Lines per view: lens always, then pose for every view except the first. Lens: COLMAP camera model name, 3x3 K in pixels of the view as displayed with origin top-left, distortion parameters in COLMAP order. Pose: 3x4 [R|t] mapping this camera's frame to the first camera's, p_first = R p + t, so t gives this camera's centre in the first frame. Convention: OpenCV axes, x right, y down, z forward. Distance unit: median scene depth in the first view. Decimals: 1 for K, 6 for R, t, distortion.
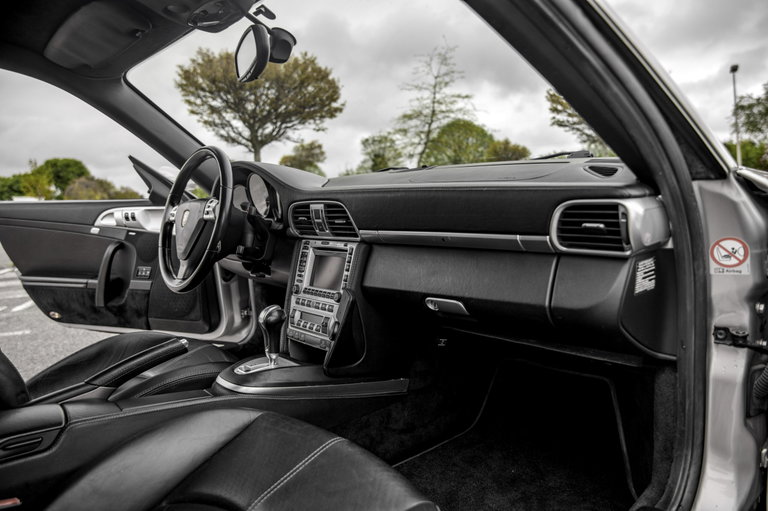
lens RADIAL K [[525.7, 0, 384.0], [0, 525.7, 255.5], [0, 0, 1]] dist [-0.094945, 0.055107]
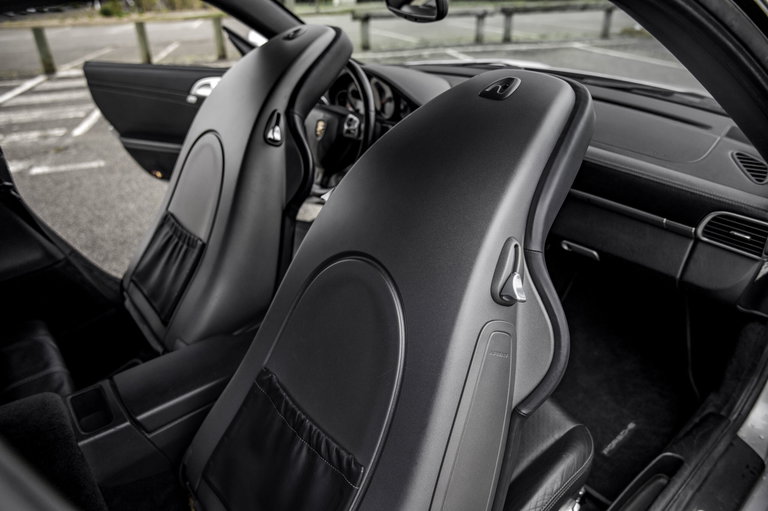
lens RADIAL K [[525.7, 0, 384.0], [0, 525.7, 255.5], [0, 0, 1]] dist [-0.094945, 0.055107]
pose [[0.999185, 0.033745, -0.022156, -0.355871], [-0.022572, 0.922050, 0.386411, -0.401002], [0.033469, -0.385596, 0.922061, -0.129915]]
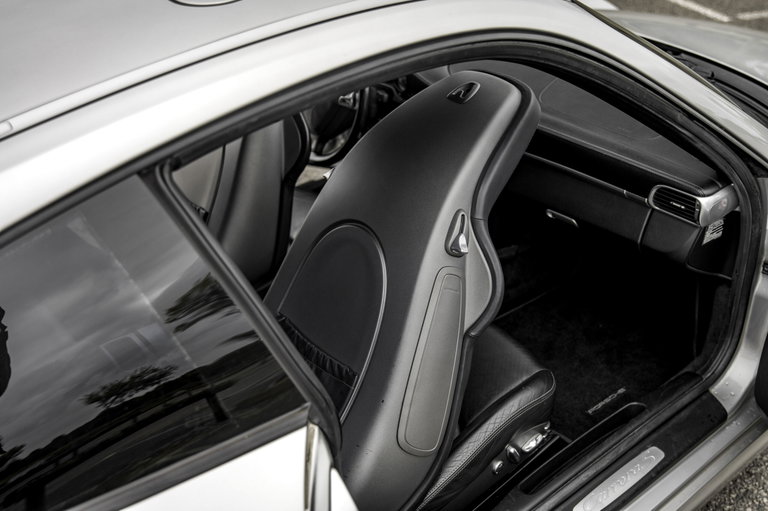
lens RADIAL K [[824.4, 0, 384.0], [0, 824.4, 255.5], [0, 0, 1]] dist [0.011729, 0.013470]
pose [[0.998895, 0.033544, -0.032925, -0.287311], [-0.016700, 0.908065, 0.418497, -0.767019], [0.043936, -0.417485, 0.907621, -1.023756]]
